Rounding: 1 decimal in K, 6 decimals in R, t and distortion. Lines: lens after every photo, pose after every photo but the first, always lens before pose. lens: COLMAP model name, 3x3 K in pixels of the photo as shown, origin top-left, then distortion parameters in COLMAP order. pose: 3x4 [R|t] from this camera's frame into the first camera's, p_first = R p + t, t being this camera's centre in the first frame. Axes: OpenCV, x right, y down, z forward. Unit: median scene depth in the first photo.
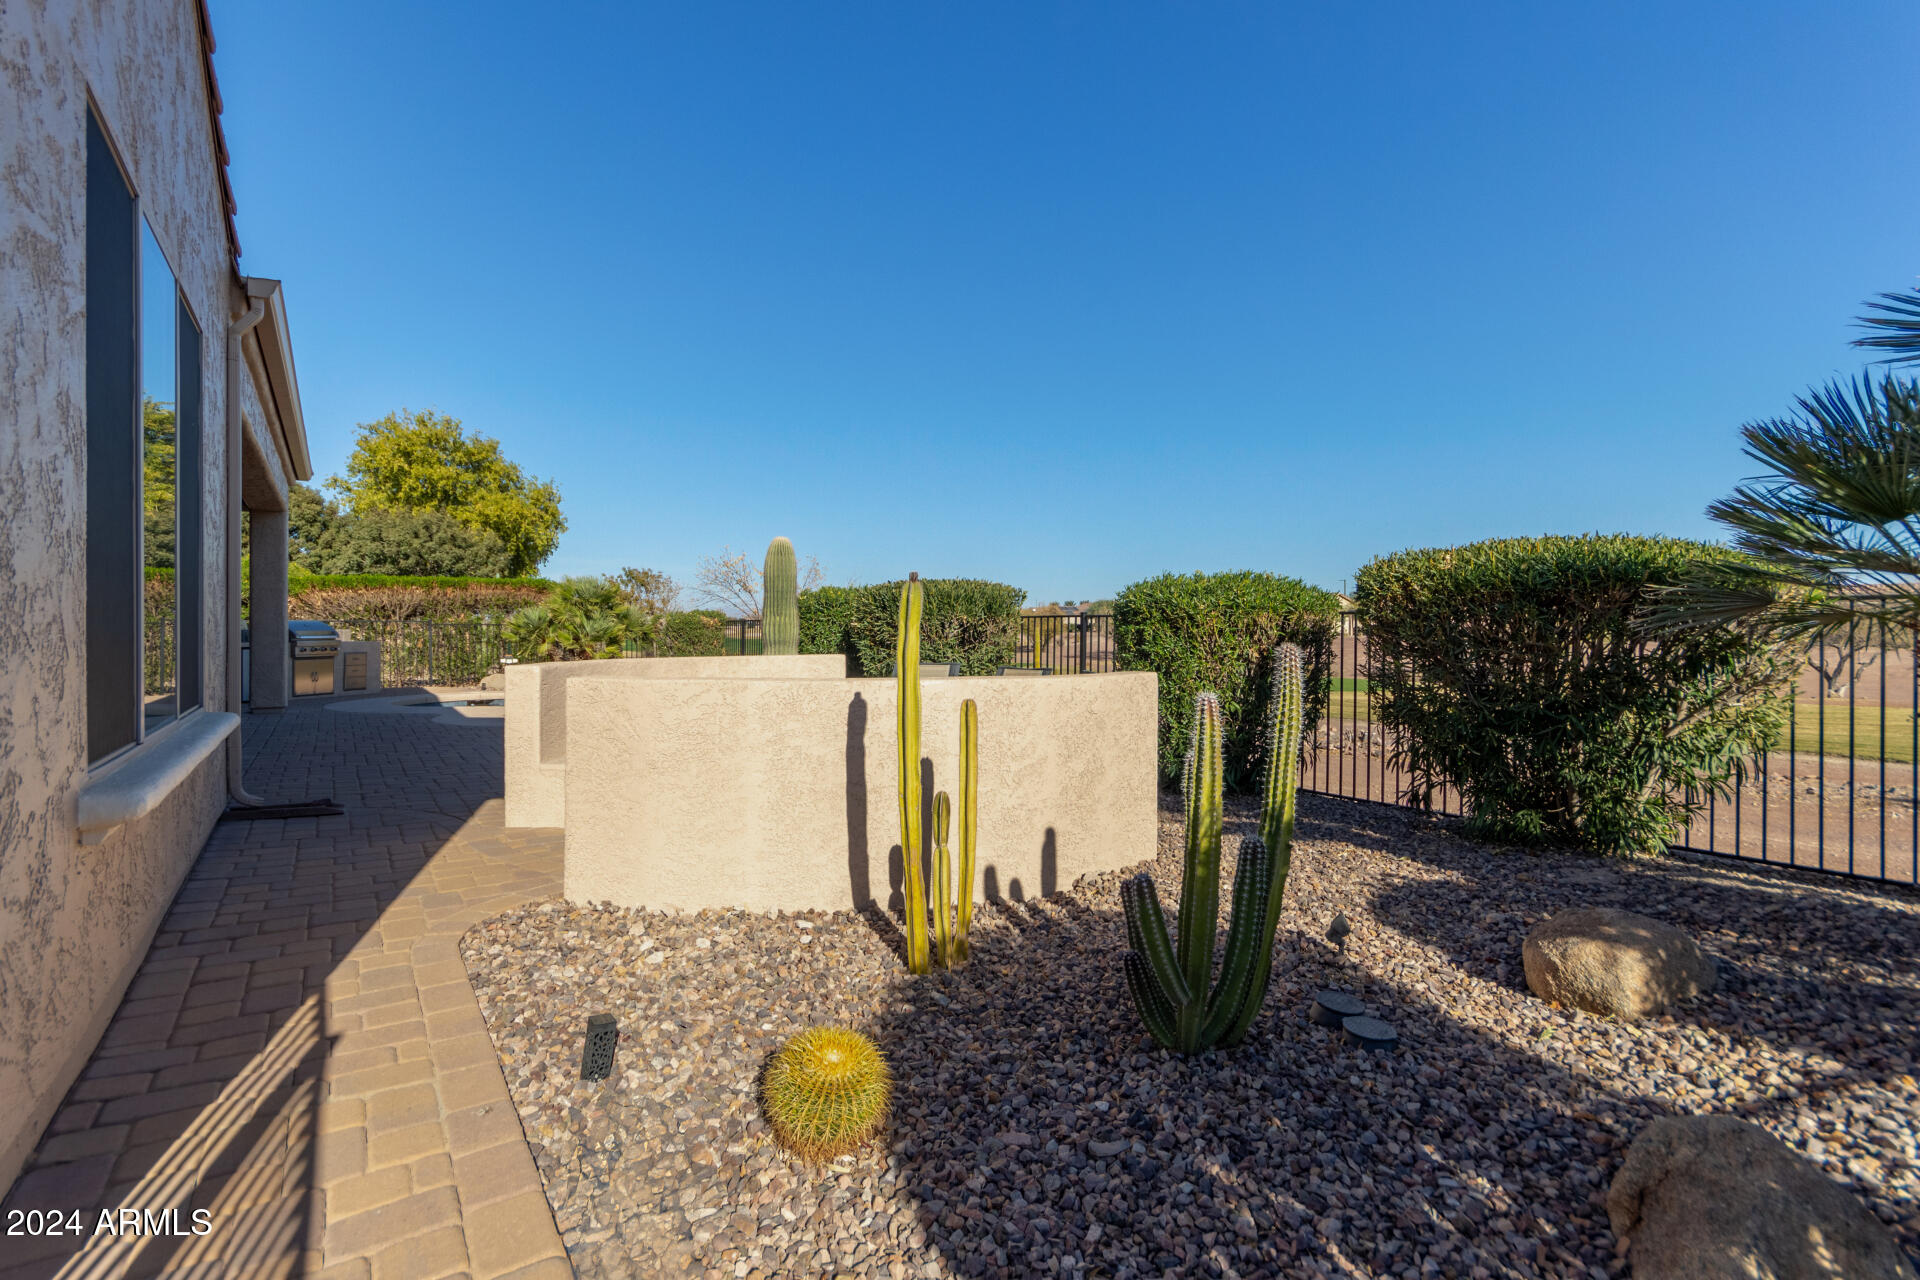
lens RADIAL K [[894.1, 0, 968.3], [0, 894.1, 632.2], [0, 0, 1]] dist [0.009604, 0.000150]
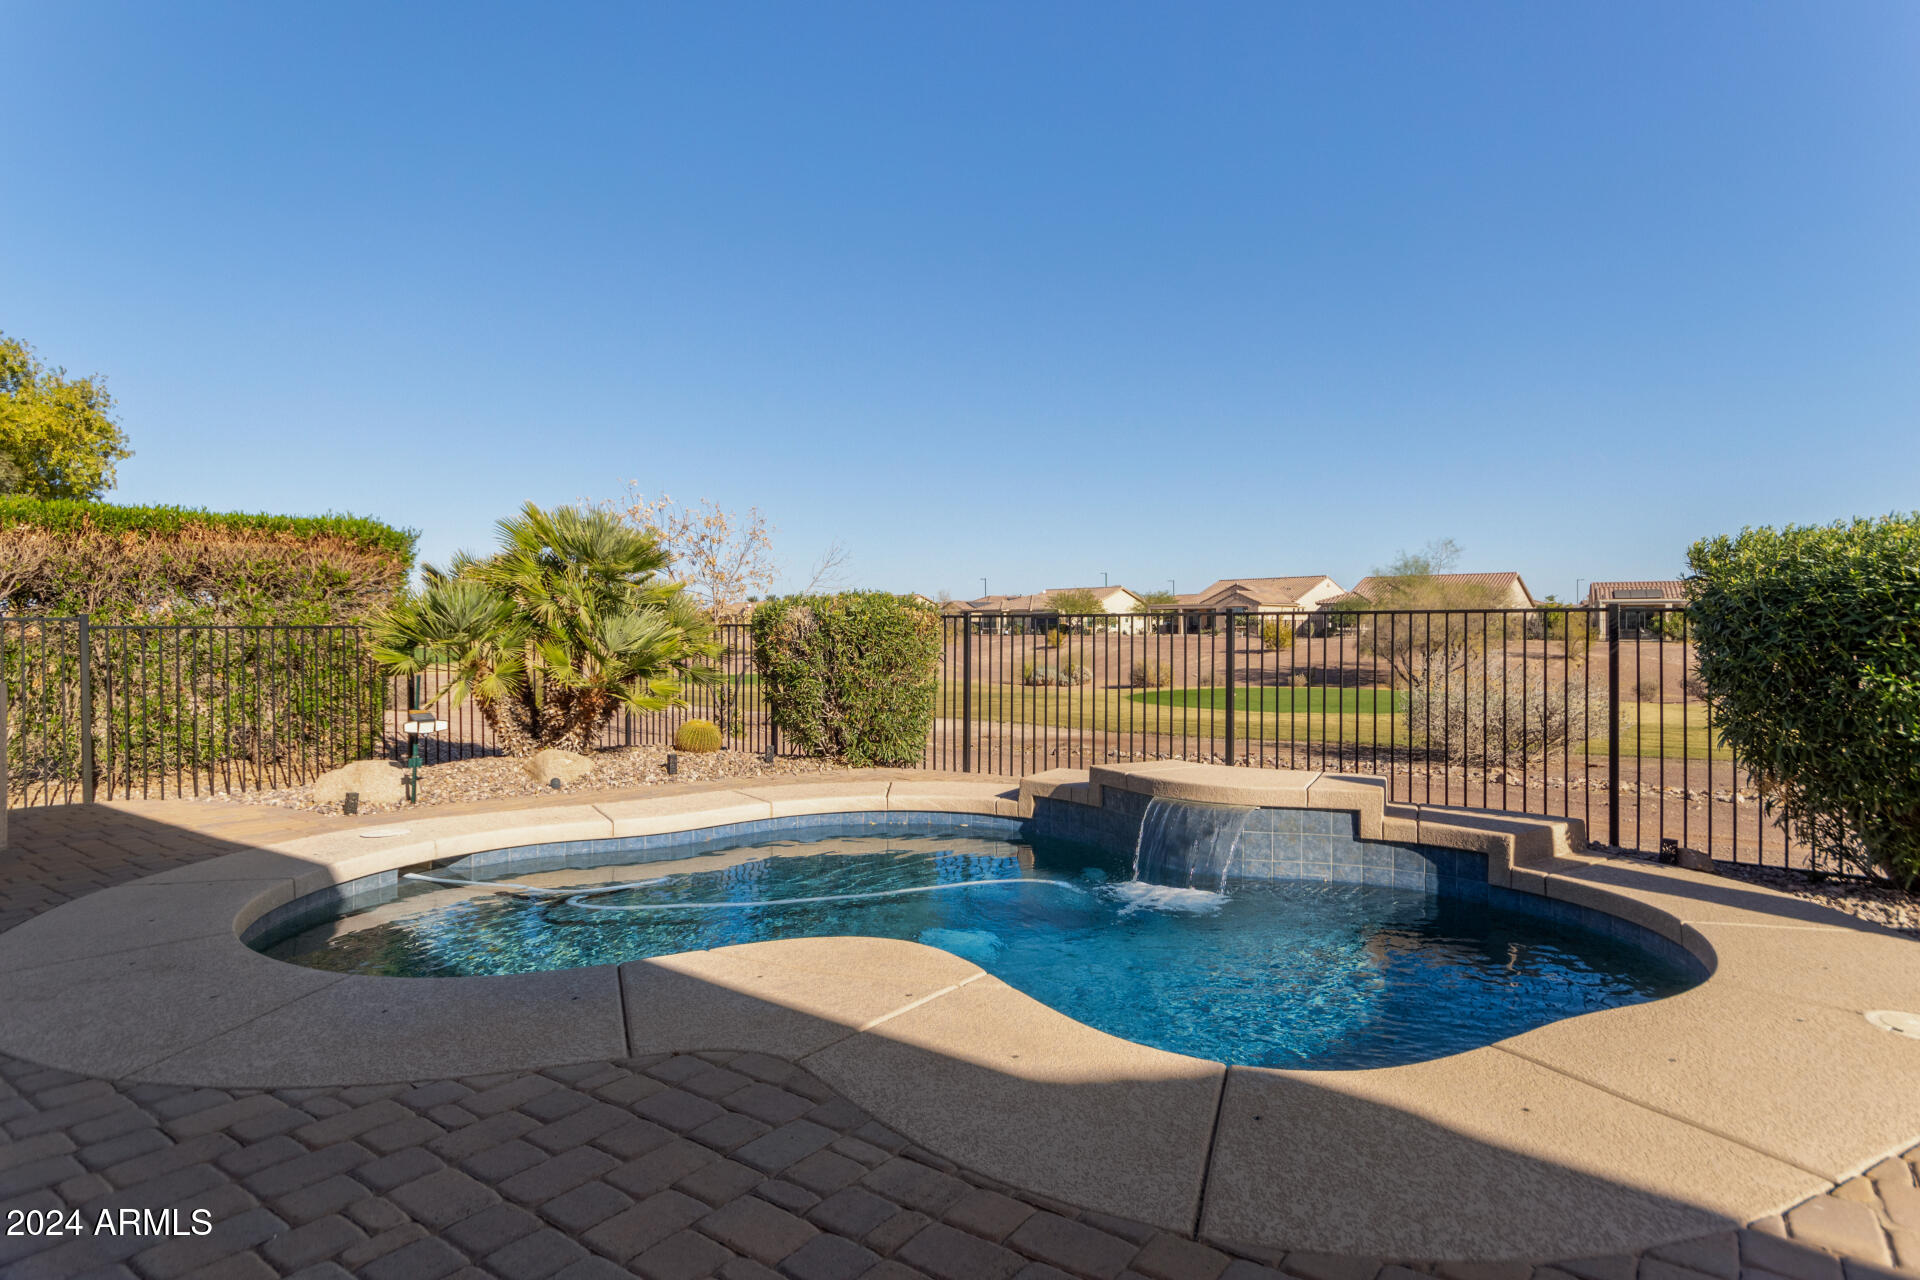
lens RADIAL K [[1027.5, 0, 961.5], [0, 1027.5, 621.1], [0, 0, 1]] dist [0.016359, 0.000413]
pose [[0.943632, -0.002329, 0.330988, -0.374850], [0.006221, 0.999923, -0.010699, -0.004051], [-0.330937, 0.012155, 0.943574, 0.444399]]
